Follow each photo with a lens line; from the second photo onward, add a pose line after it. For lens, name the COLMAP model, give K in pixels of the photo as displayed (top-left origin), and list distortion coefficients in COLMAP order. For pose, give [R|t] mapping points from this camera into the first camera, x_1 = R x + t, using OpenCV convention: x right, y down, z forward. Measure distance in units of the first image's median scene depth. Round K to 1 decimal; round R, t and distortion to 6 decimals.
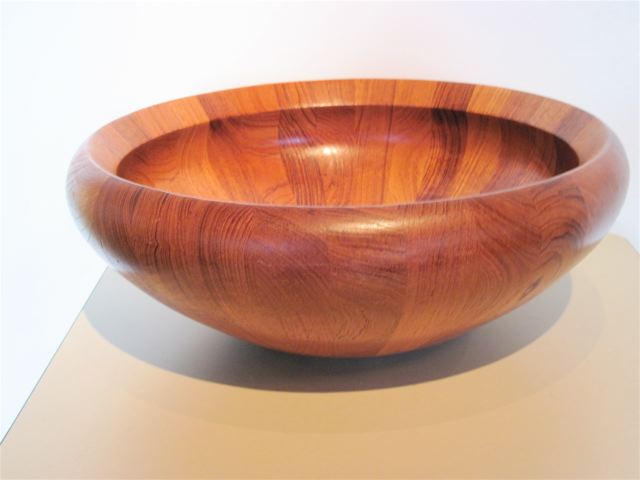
lens RADIAL K [[930.7, 0, 320.0], [0, 930.7, 240.0], [0, 0, 1]] dist [-0.047967, -0.020053]
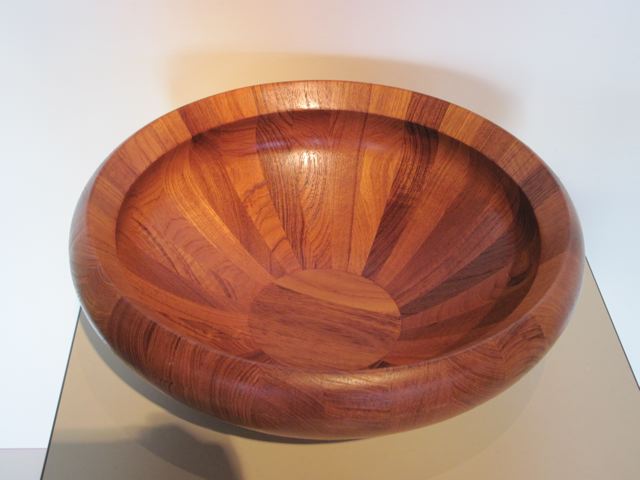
lens RADIAL K [[930.8, 0, 320.0], [0, 930.8, 240.0], [0, 0, 1]] dist [0.017383, 0.014883]
pose [[0.997102, 0.007848, 0.075676, -0.052673], [-0.031194, 0.949388, 0.312554, -0.337307], [-0.069393, -0.314009, 0.946881, -0.023327]]
